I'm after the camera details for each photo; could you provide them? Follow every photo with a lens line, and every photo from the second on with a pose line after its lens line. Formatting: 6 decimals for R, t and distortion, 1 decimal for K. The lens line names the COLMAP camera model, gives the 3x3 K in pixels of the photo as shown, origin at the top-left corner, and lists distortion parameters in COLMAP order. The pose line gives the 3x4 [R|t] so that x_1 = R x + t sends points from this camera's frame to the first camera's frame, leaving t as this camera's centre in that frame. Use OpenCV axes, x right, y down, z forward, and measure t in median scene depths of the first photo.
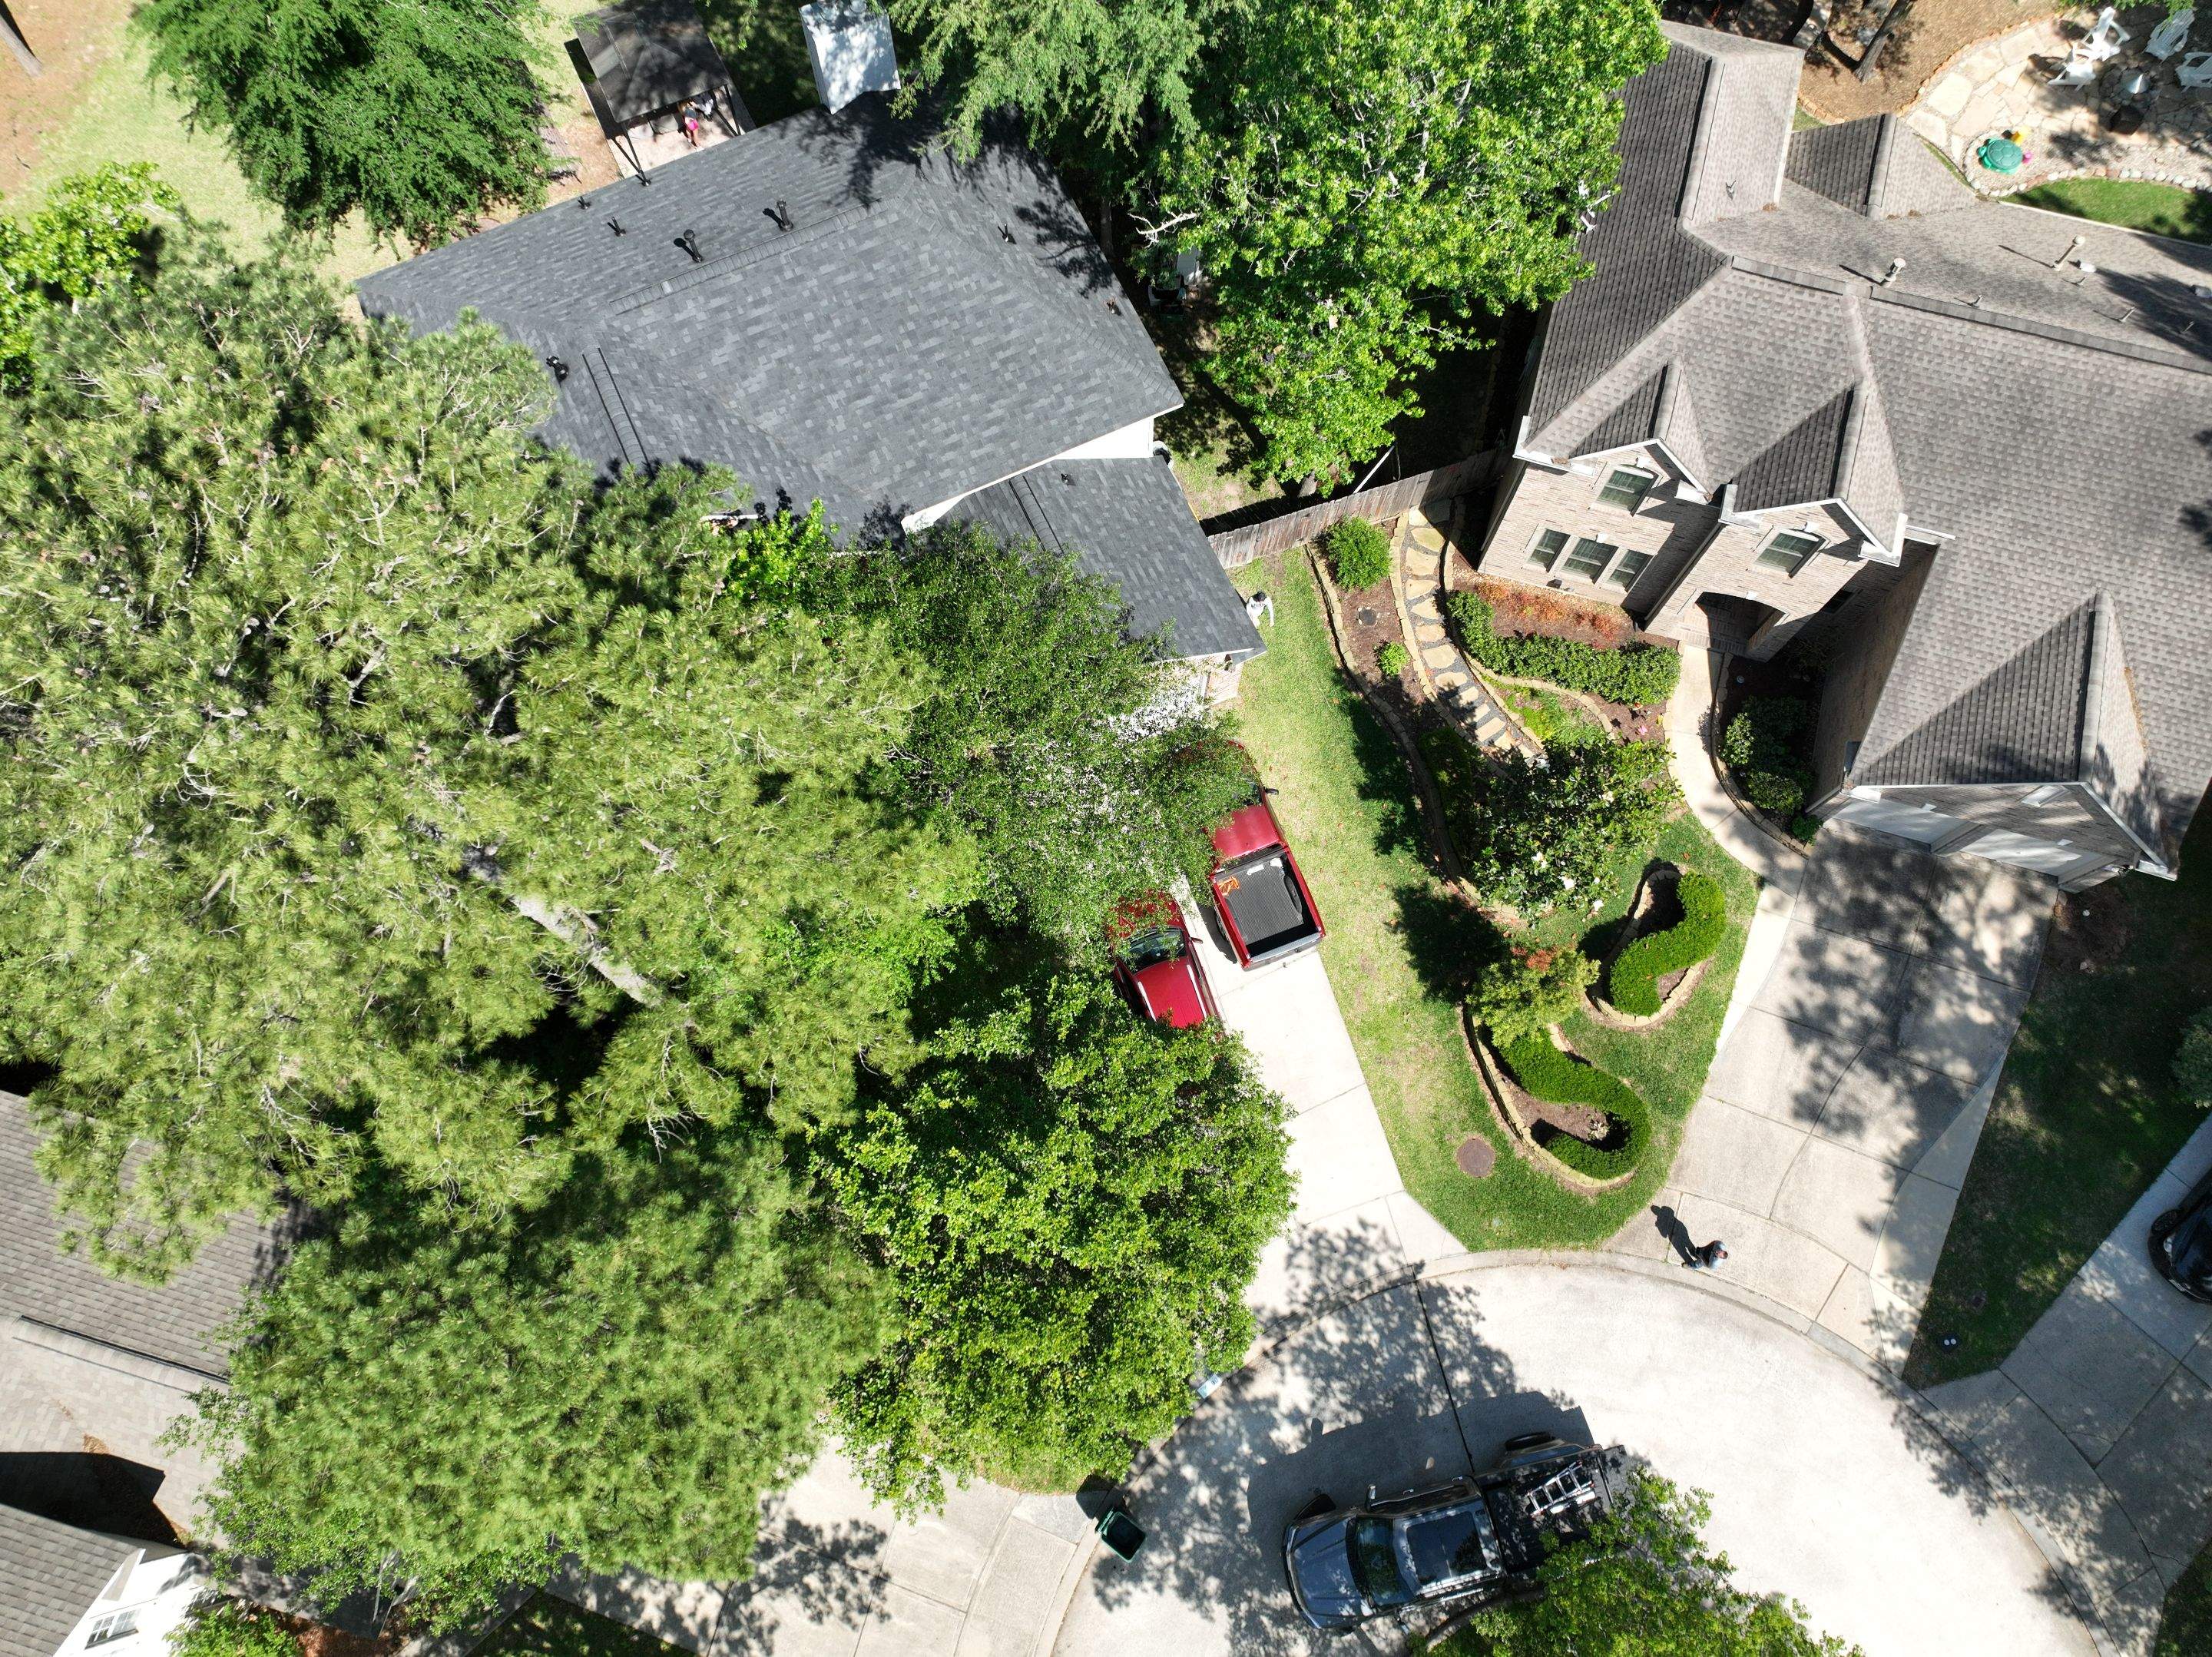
lens RADIAL K [[1560.9, 0, 1100.0], [0, 1560.9, 827.5], [0, 0, 1]] dist [-0.000777, 0.016375]
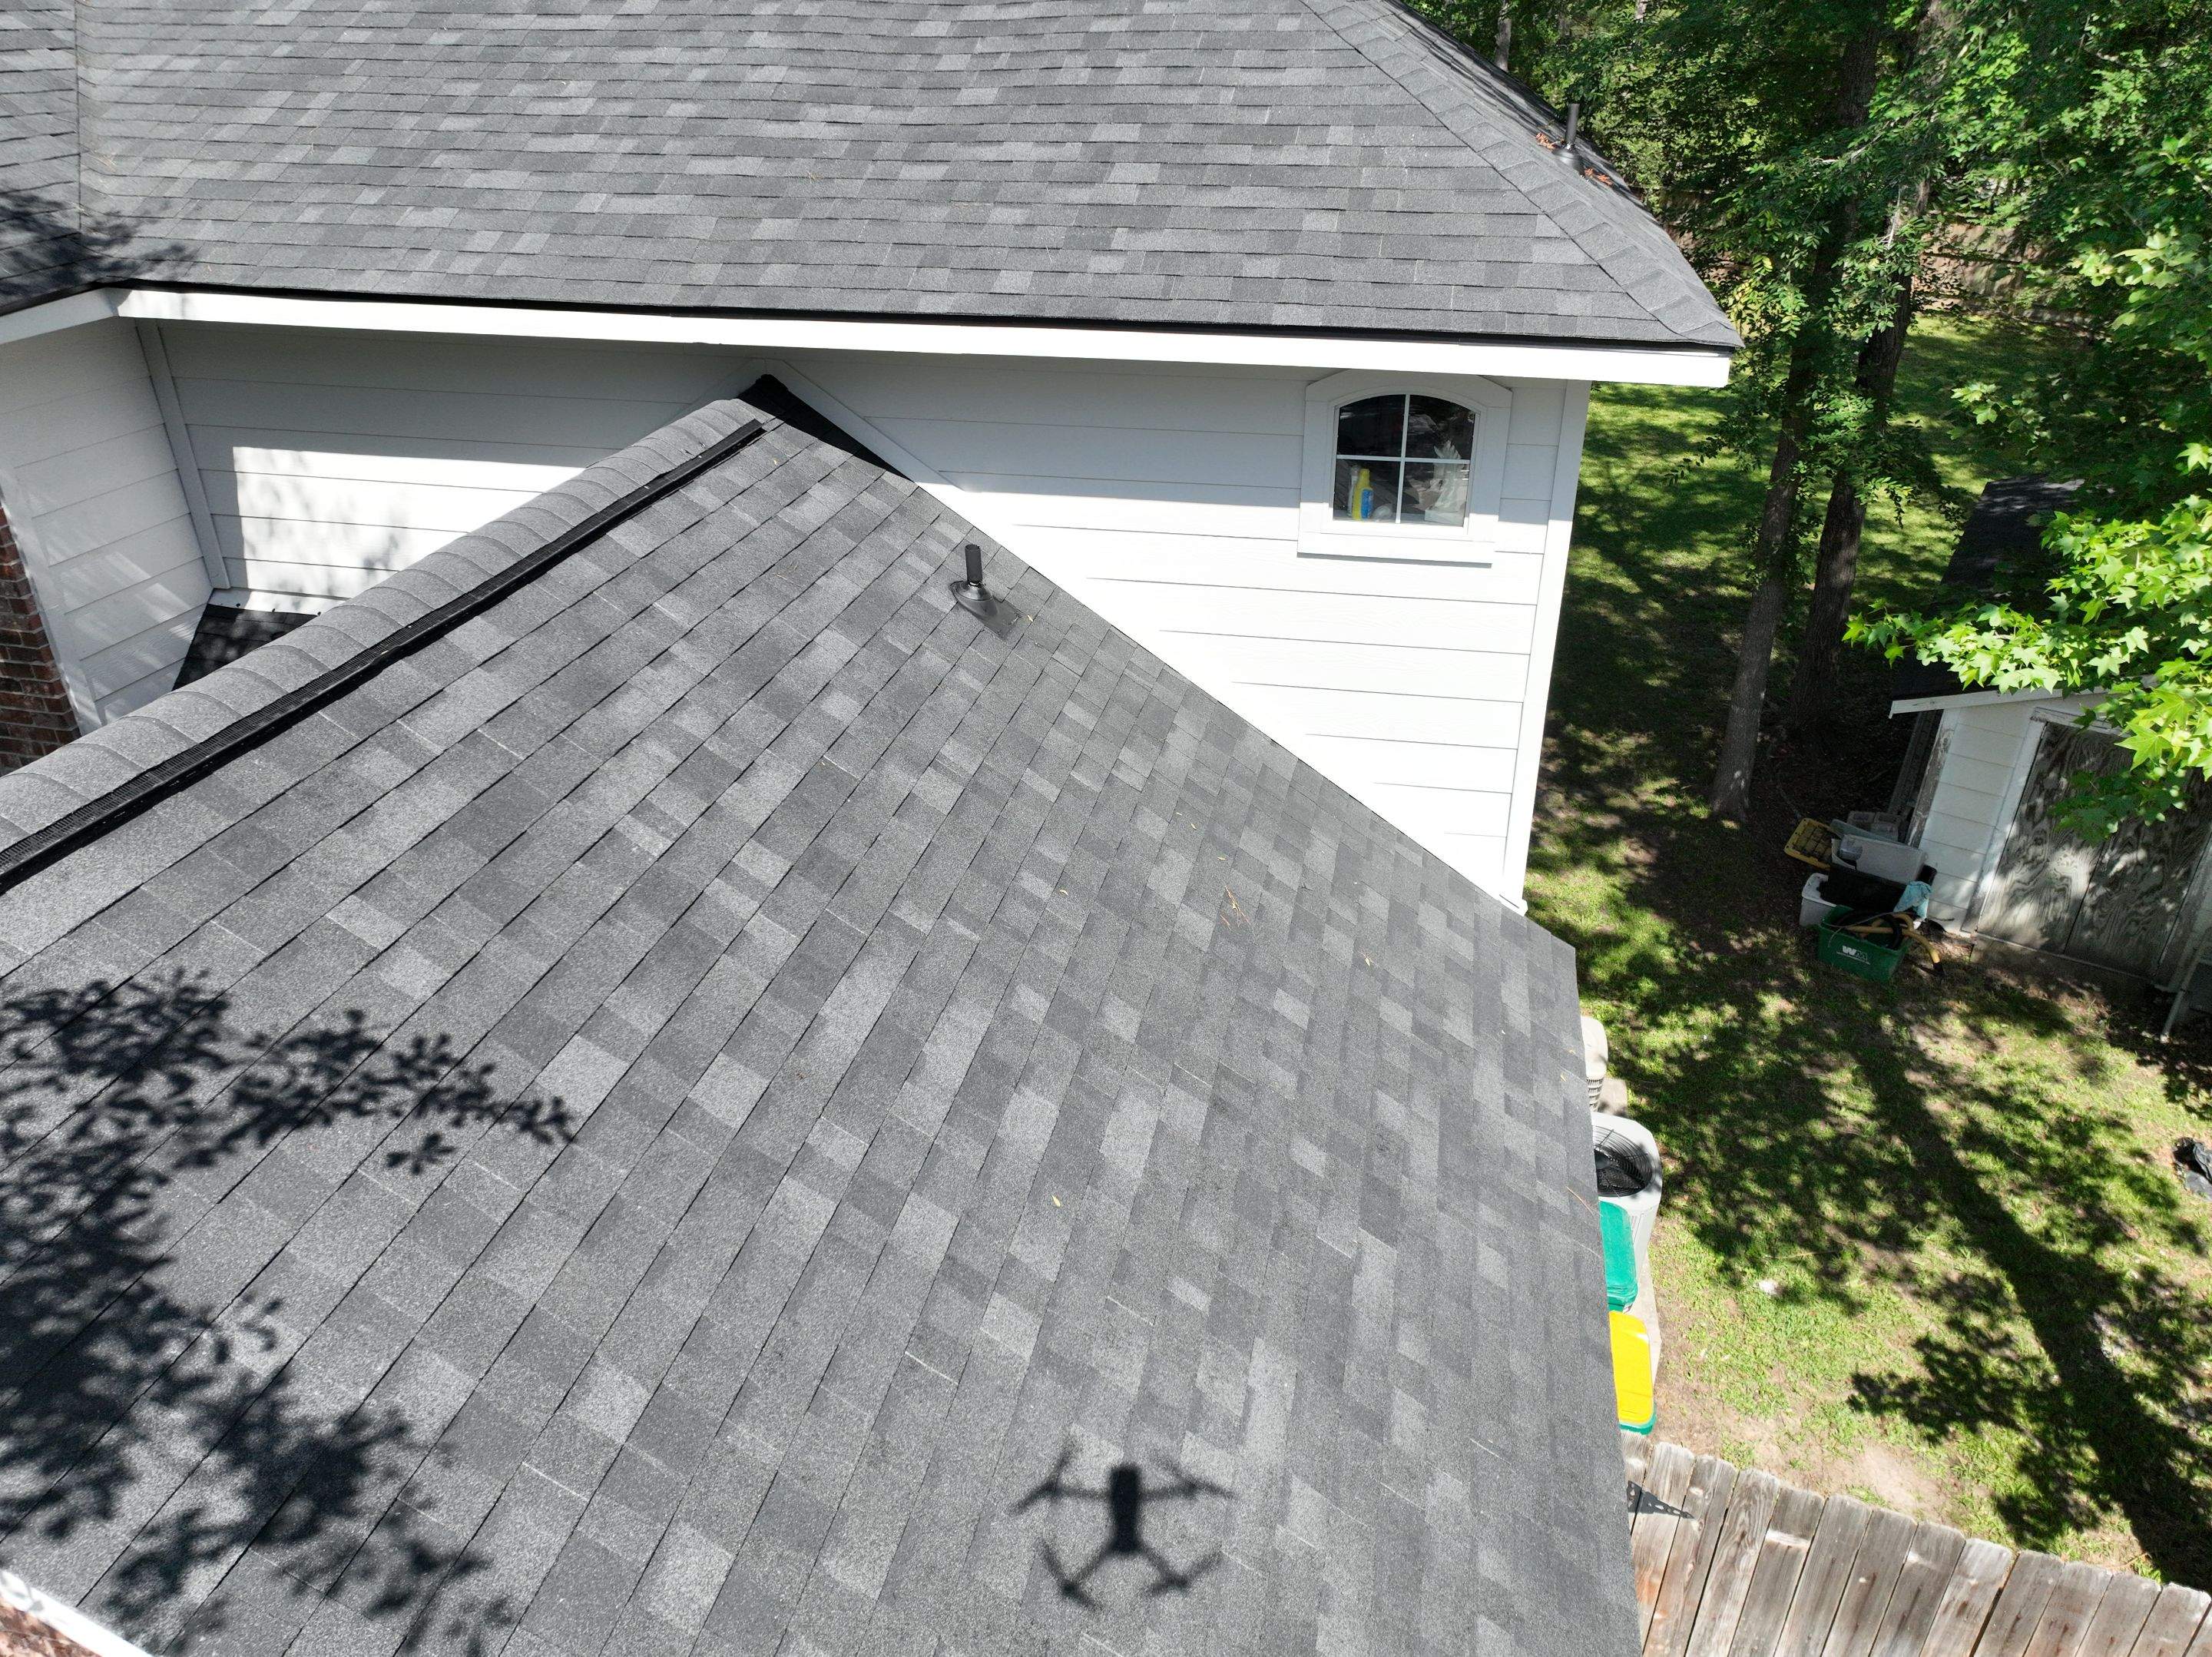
lens RADIAL K [[1560.9, 0, 1105.6], [0, 1560.9, 825.7], [0, 0, 1]] dist [-0.000777, 0.016375]
pose [[0.798638, 0.281586, -0.531871, 0.097045], [-0.572050, 0.629688, -0.525597, -0.109658], [0.186912, 0.724018, 0.663974, 0.863067]]
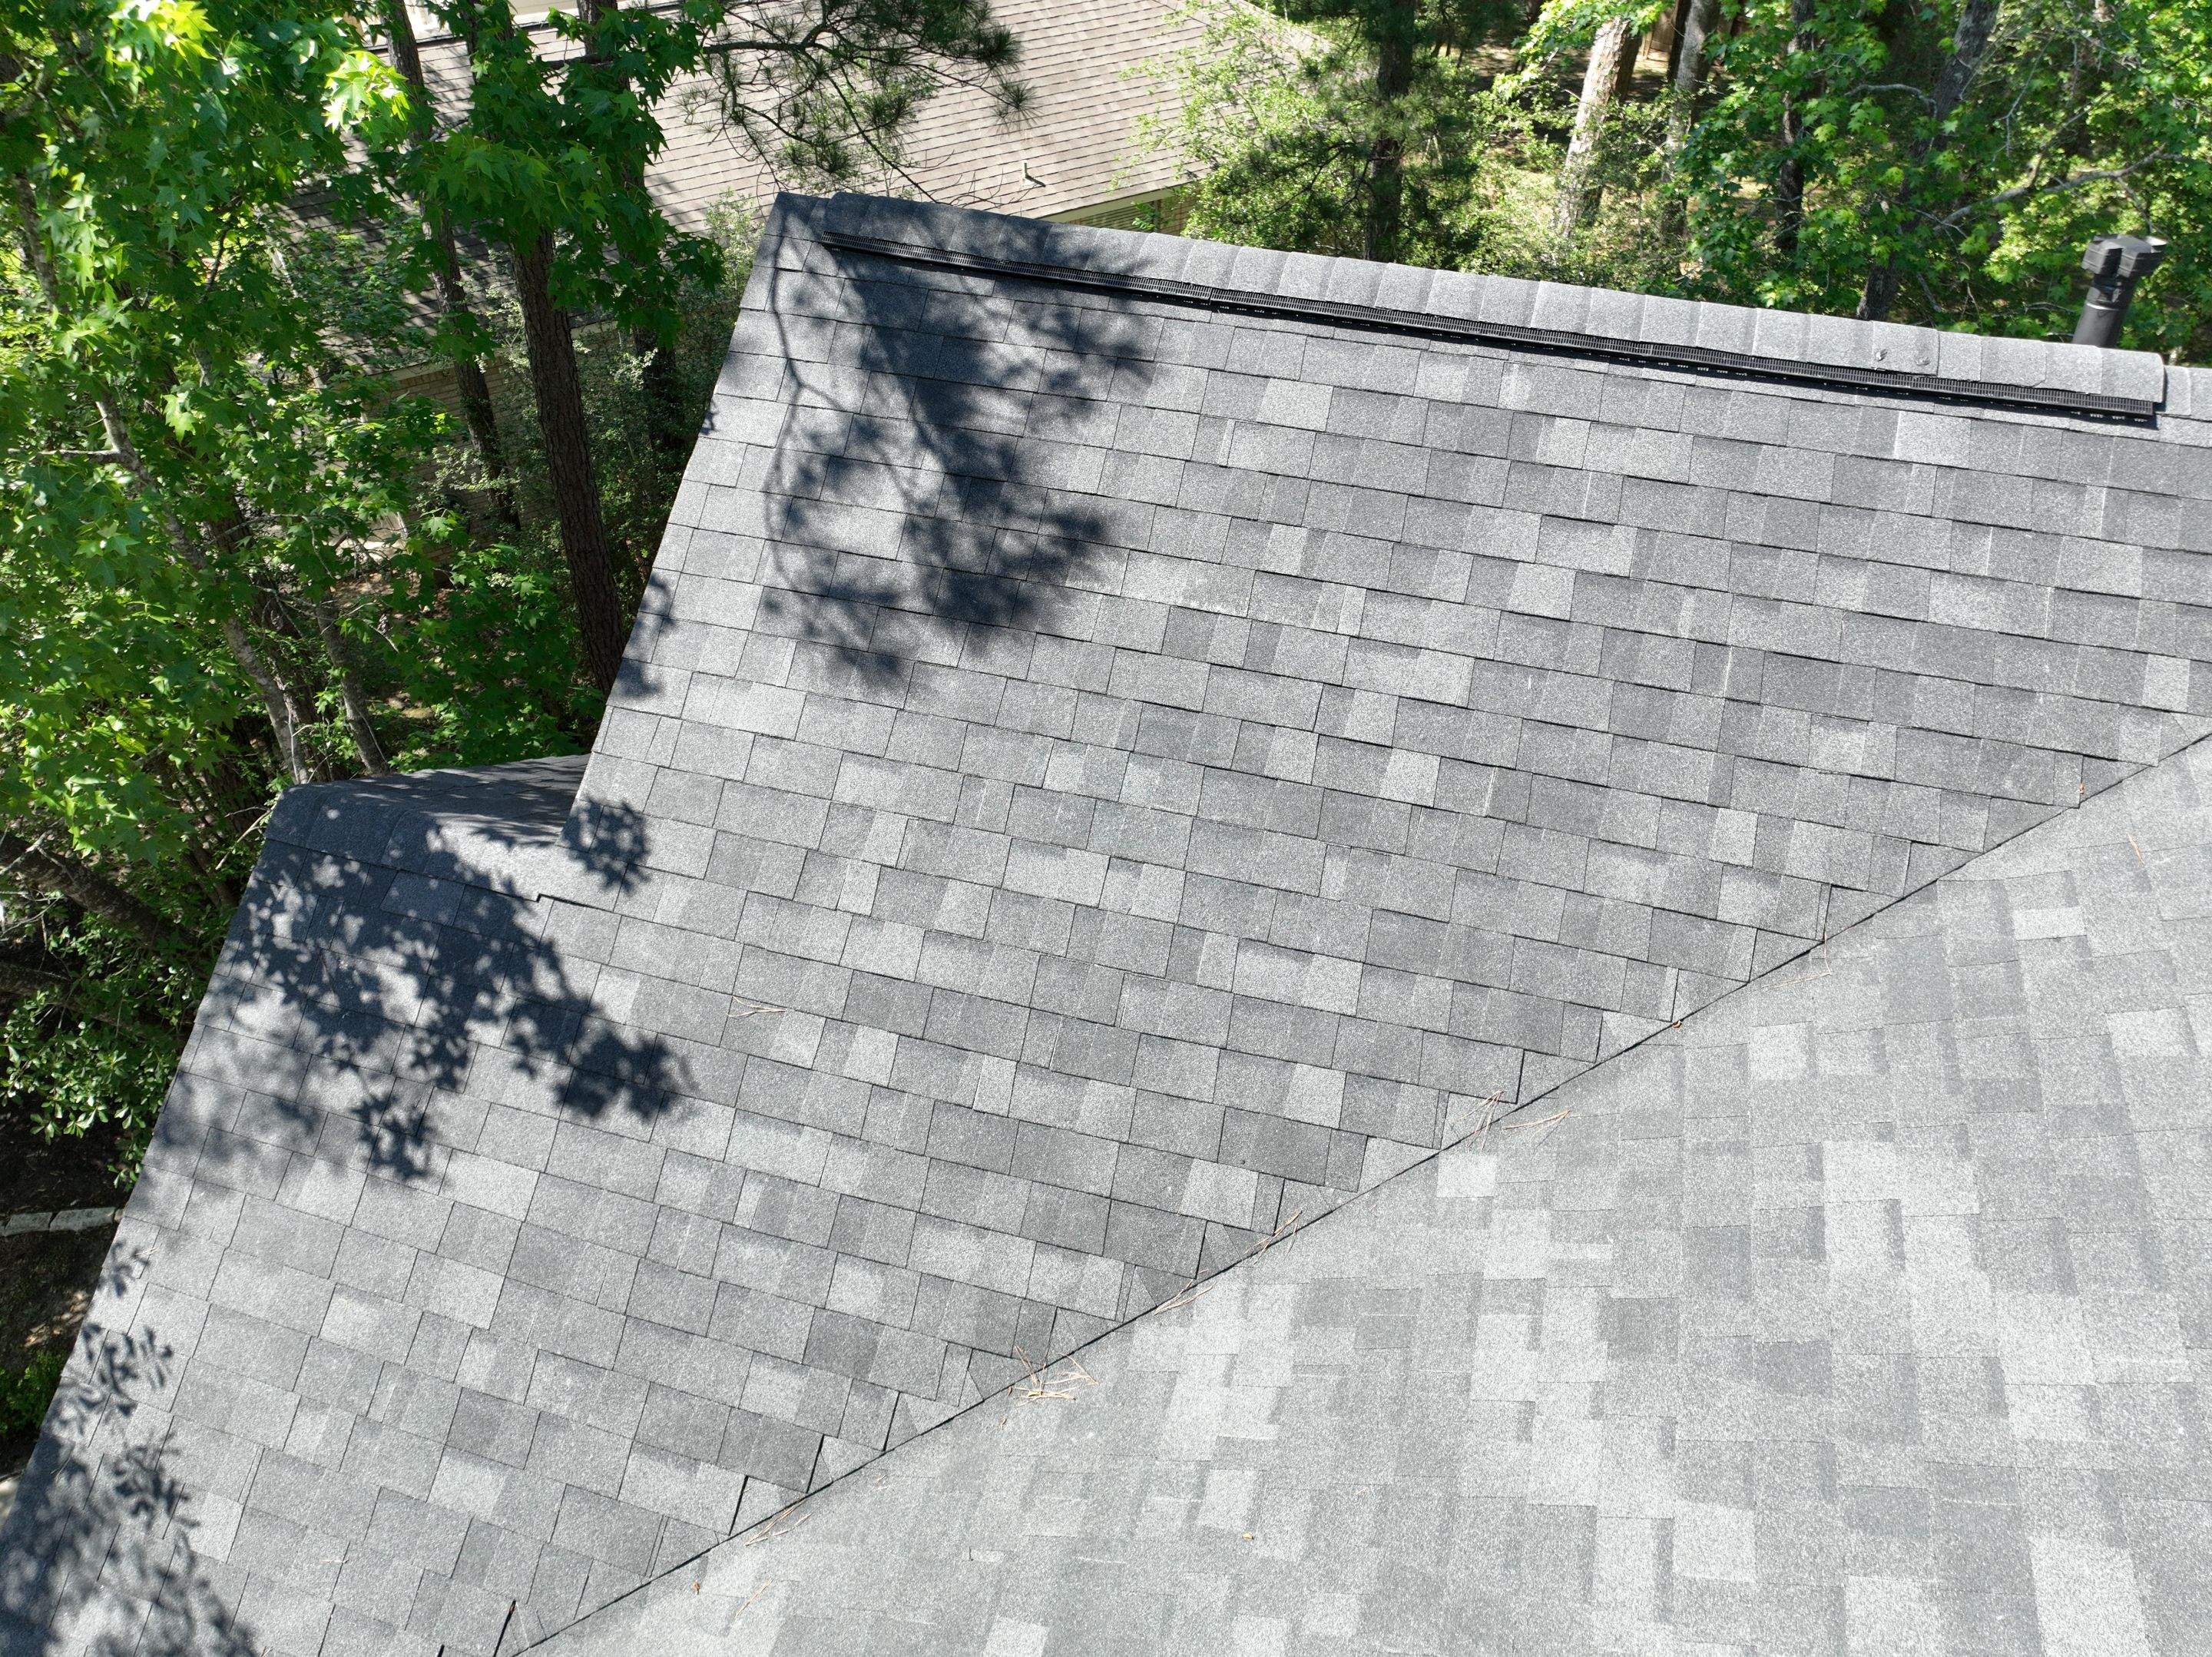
lens RADIAL K [[1560.9, 0, 1102.7], [0, 1560.9, 823.3], [0, 0, 1]] dist [-0.000777, 0.016375]
pose [[-0.663686, 0.501959, -0.554579, -0.143676], [-0.711332, -0.194215, 0.675490, -0.294094], [0.231361, 0.842803, 0.485957, 0.812213]]
